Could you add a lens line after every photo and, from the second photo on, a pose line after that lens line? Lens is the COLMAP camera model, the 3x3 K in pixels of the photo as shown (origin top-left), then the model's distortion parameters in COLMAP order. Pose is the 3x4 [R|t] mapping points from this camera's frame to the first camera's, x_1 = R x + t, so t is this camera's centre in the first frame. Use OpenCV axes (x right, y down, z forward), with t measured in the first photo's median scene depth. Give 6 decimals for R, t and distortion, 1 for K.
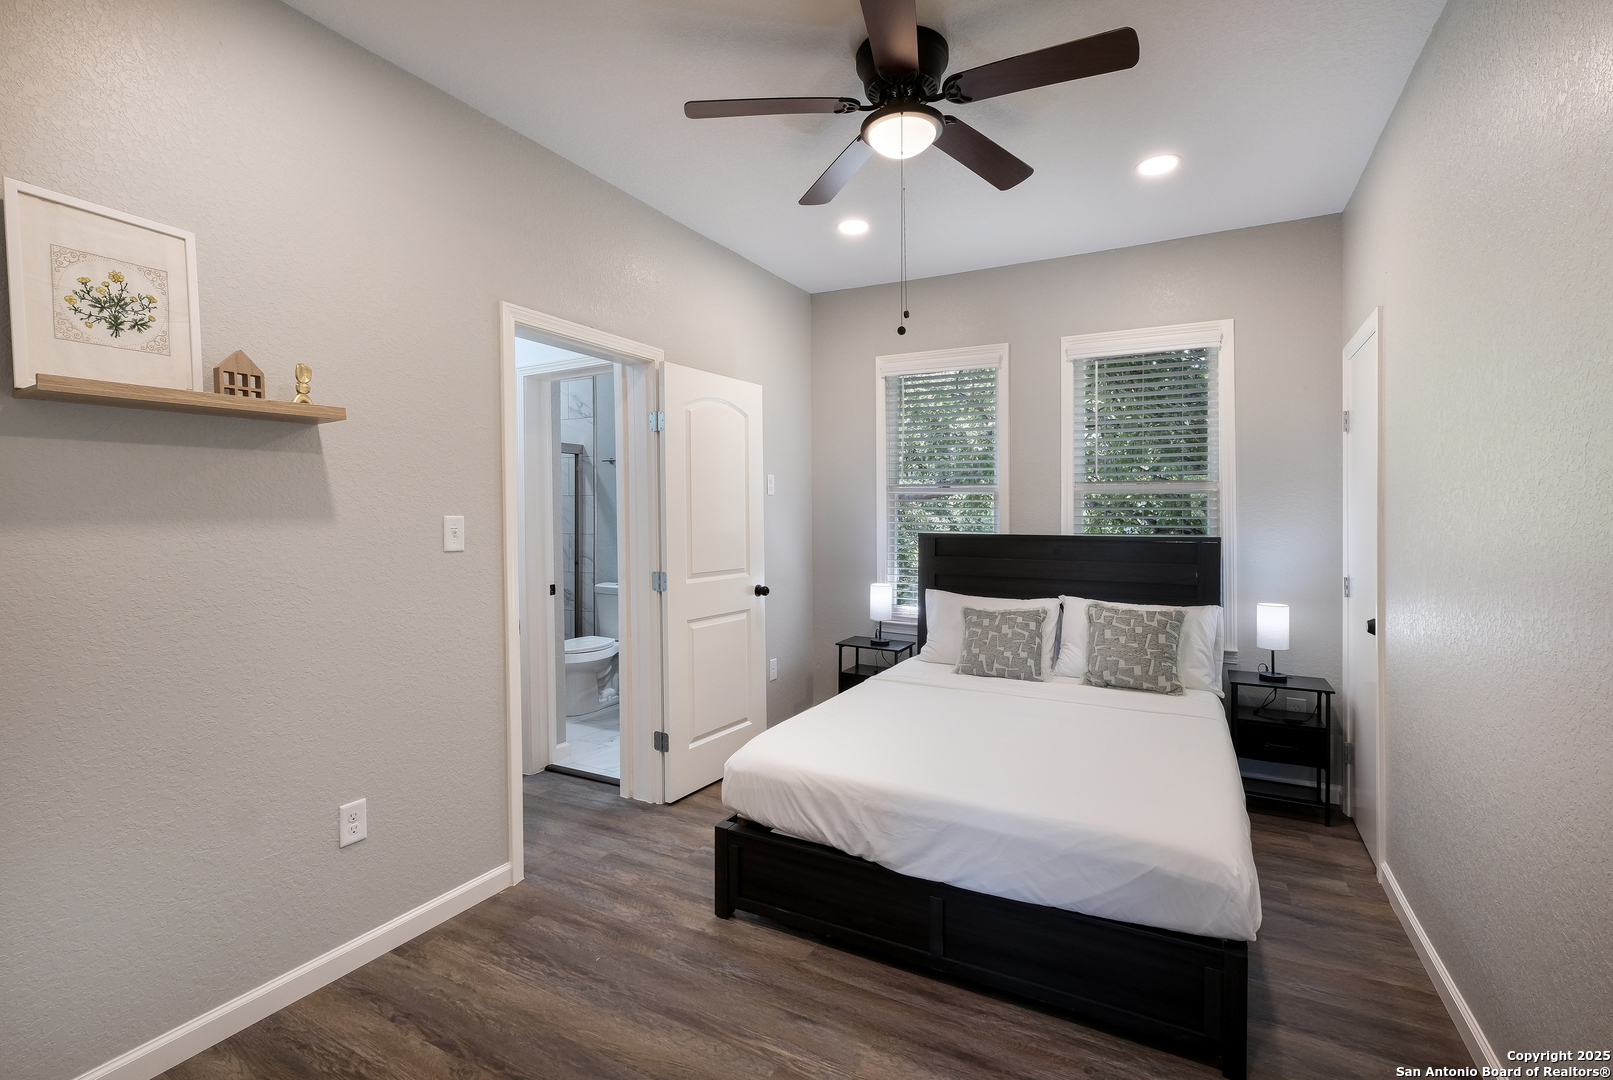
lens RADIAL K [[708.7, 0, 806.5], [0, 708.7, 540.0], [0, 0, 1]] dist [-0.001578, 0.000167]
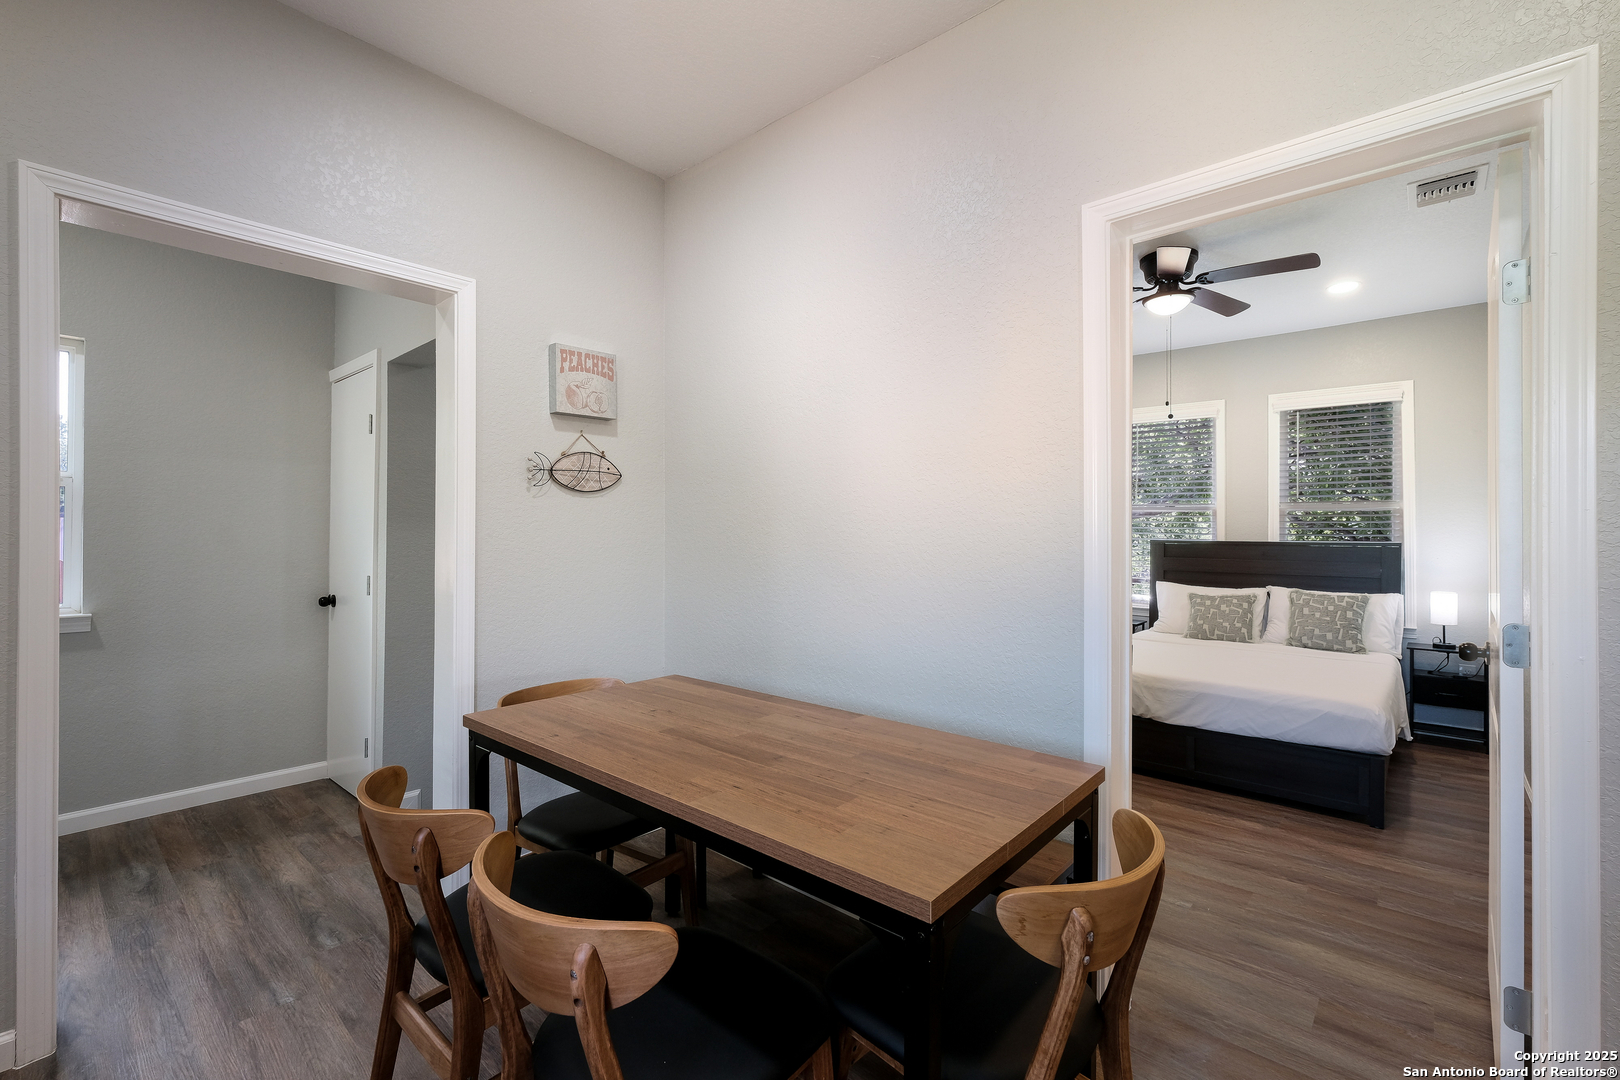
lens RADIAL K [[711.8, 0, 810.0], [0, 711.8, 540.0], [0, 0, 1]] dist [-0.001578, 0.000167]
pose [[0.975167, 0.013370, -0.221067, -0.209642], [-0.019931, 0.999424, -0.027476, 0.049133], [0.220572, 0.031200, 0.974872, -0.559713]]
